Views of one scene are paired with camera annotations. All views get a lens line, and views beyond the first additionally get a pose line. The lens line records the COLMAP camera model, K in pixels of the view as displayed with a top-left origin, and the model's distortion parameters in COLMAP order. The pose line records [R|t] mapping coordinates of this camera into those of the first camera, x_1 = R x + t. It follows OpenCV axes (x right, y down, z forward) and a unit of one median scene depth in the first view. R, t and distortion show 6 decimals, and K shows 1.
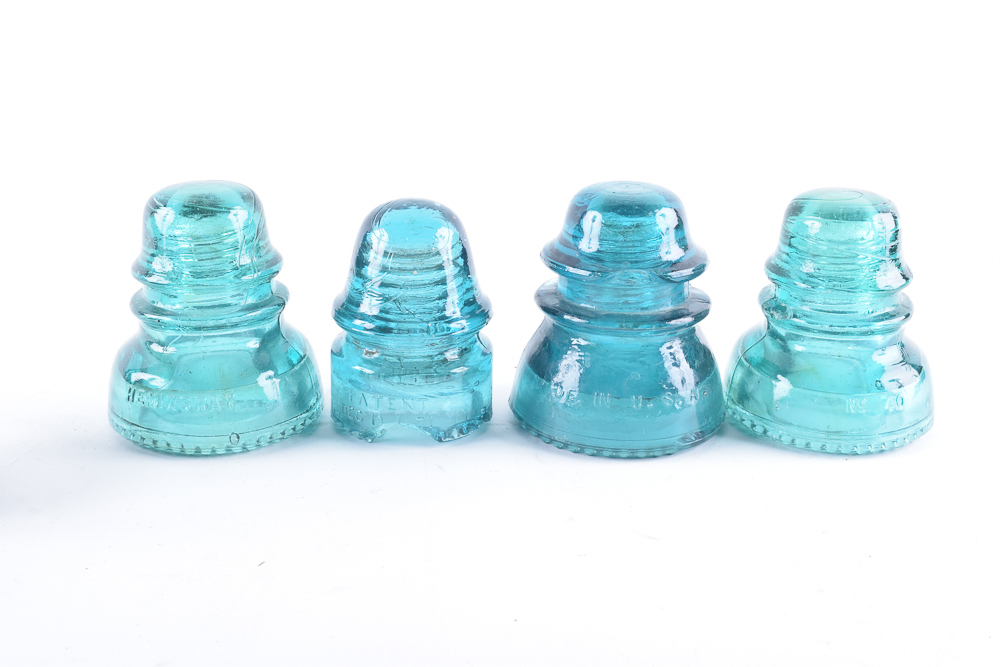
lens RADIAL K [[1319.9, 0, 503.7], [0, 1319.9, 335.2], [0, 0, 1]] dist [-0.061596, 0.000000]
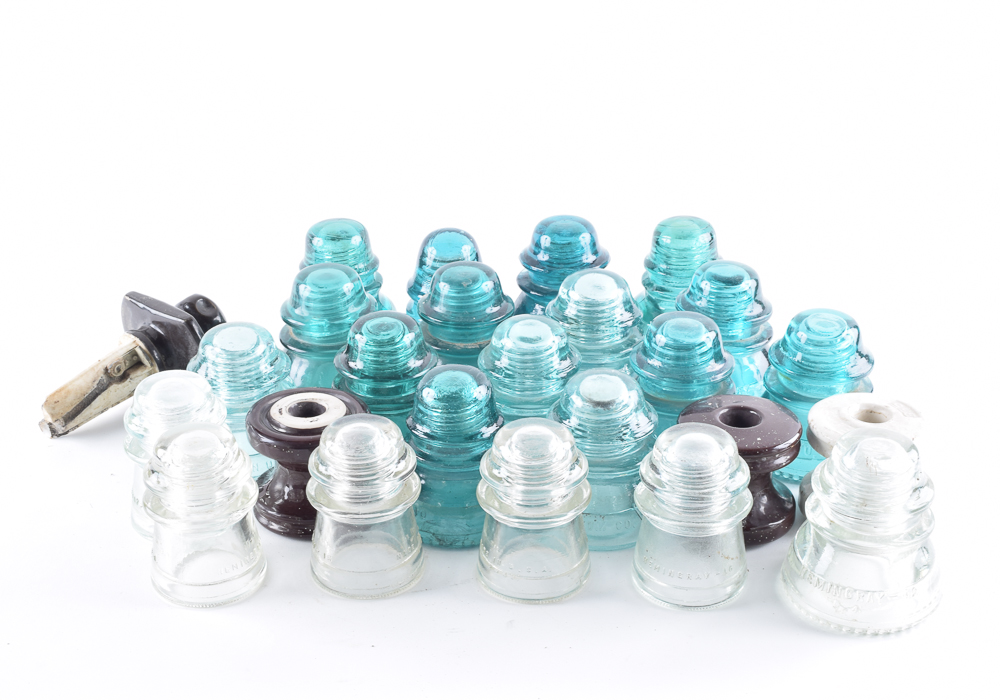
lens RADIAL K [[1552.3, 0, 498.7], [0, 1552.3, 357.0], [0, 0, 1]] dist [-0.074934, 0.000000]
pose [[0.997929, -0.005219, -0.064109, 0.139062], [0.011706, 0.994793, 0.101238, -0.143653], [0.063247, -0.101779, 0.992795, -1.173332]]
